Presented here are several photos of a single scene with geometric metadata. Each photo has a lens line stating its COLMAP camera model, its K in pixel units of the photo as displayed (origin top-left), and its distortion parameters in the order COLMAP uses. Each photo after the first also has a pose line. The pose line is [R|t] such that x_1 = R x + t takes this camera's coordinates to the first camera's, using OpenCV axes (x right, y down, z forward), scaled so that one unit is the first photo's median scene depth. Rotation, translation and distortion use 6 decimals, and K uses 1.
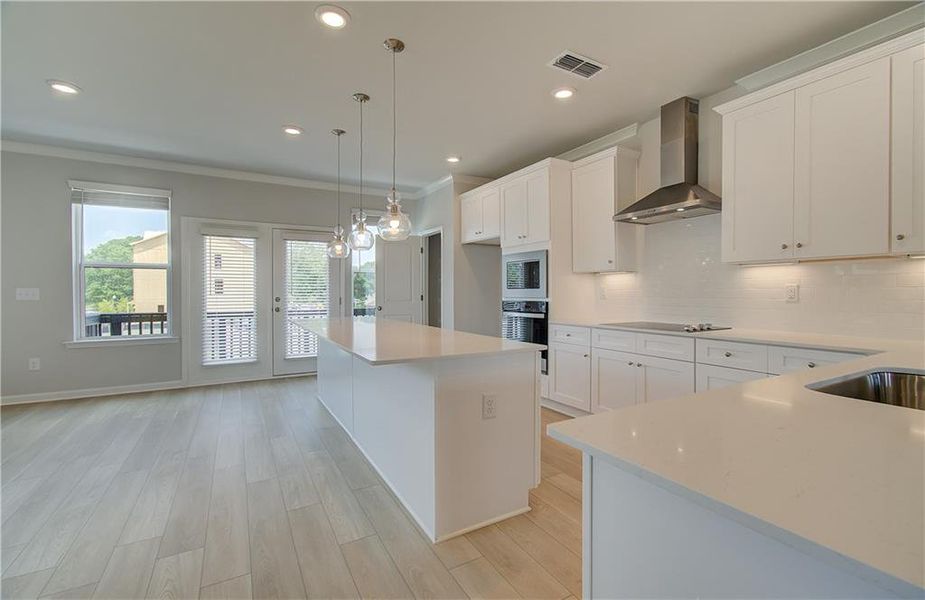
lens RADIAL K [[402.7, 0, 464.2], [0, 402.7, 291.6], [0, 0, 1]] dist [0.002671, 0.000330]
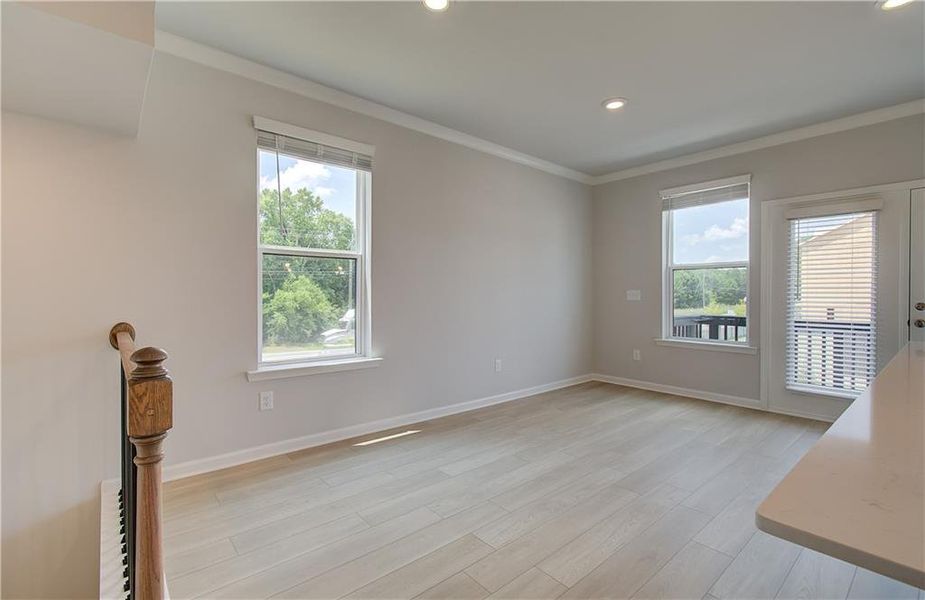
lens RADIAL K [[411.2, 0, 462.5], [0, 411.2, 300.0], [0, 0, 1]] dist [0.000879, 0.000190]
pose [[0.185318, 0.015561, -0.982555, 0.012878], [-0.000094, 0.999875, 0.015818, 0.000448], [0.982679, -0.002839, 0.185296, 0.267864]]
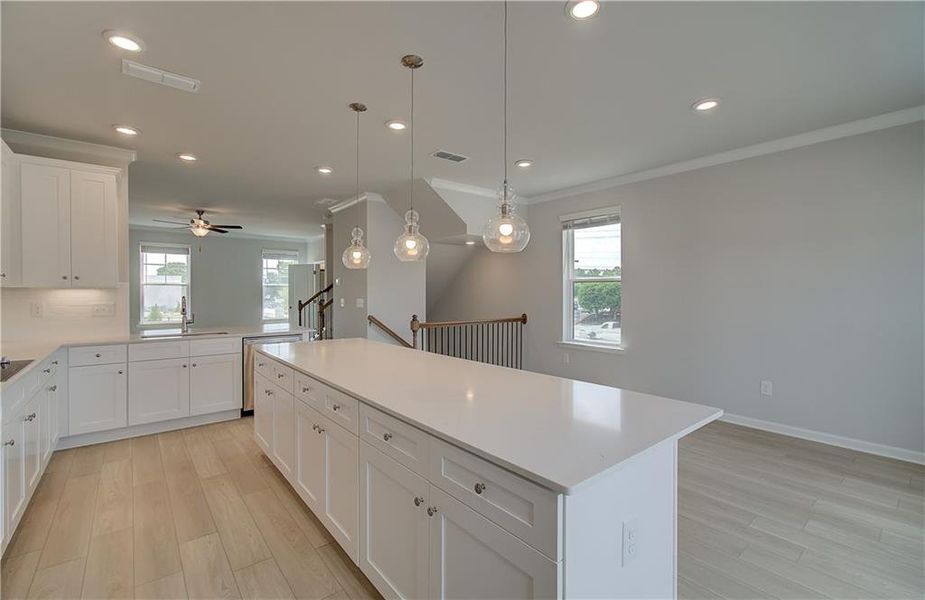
lens RADIAL K [[402.7, 0, 464.2], [0, 402.7, 291.6], [0, 0, 1]] dist [0.002671, 0.000330]
pose [[-0.984872, 0.001005, -0.173278, -0.147463], [0.001440, 0.999996, -0.002382, -0.031682], [0.173275, -0.002596, -0.984870, 1.239293]]
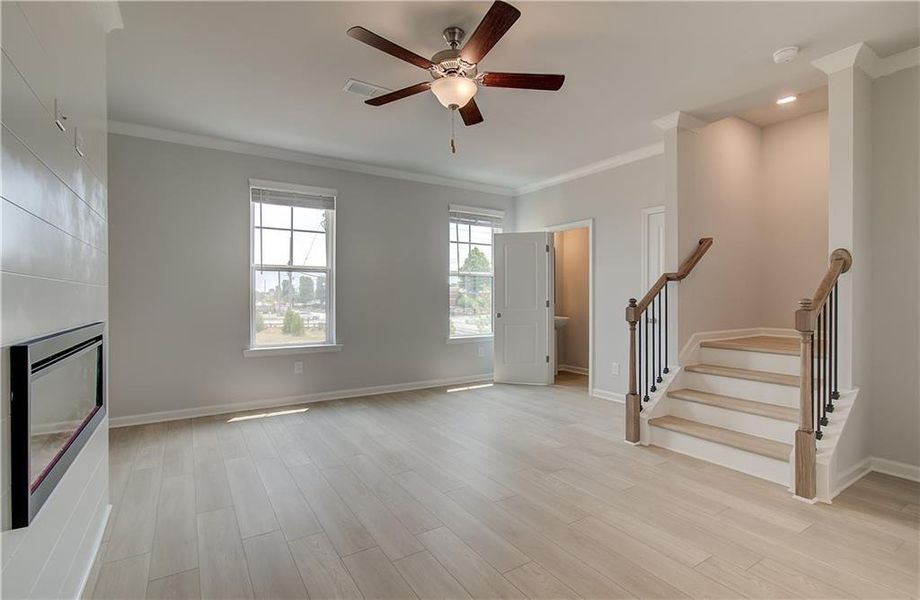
lens RADIAL K [[457.0, 0, 483.3], [0, 457.0, 300.8], [0, 0, 1]] dist [0.000391, 0.000141]
pose [[-0.998086, 0.005549, -0.061589, 0.543918], [0.005219, 0.999971, 0.005529, -0.001460], [0.061617, 0.005197, -0.998086, 0.199667]]
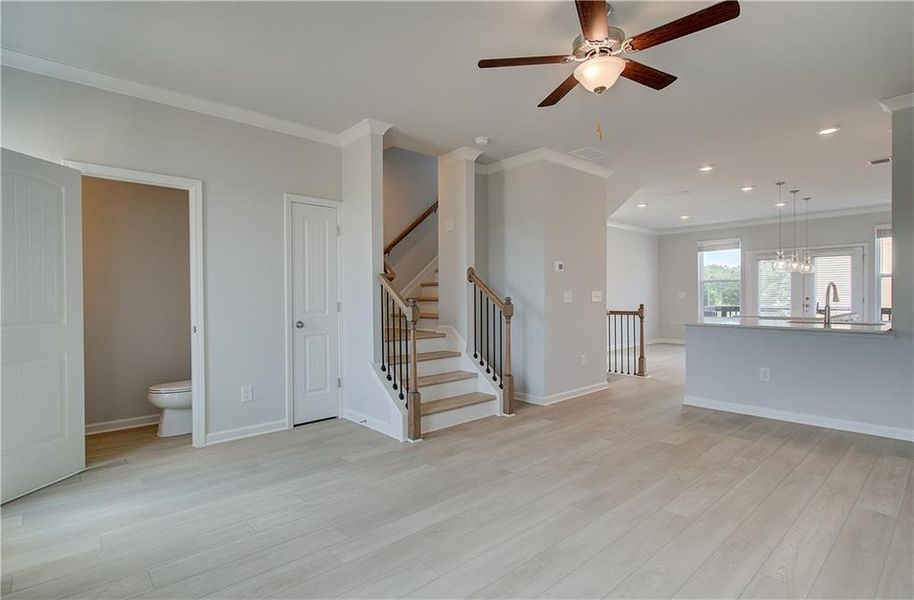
lens RADIAL K [[453.3, 0, 462.0], [0, 453.3, 301.5], [0, 0, 1]] dist [-0.002865, -0.000388]
pose [[0.217719, 0.011325, -0.975946, 1.059397], [0.008615, 0.999871, 0.013525, -0.003807], [0.975974, -0.011352, 0.217593, -0.712260]]
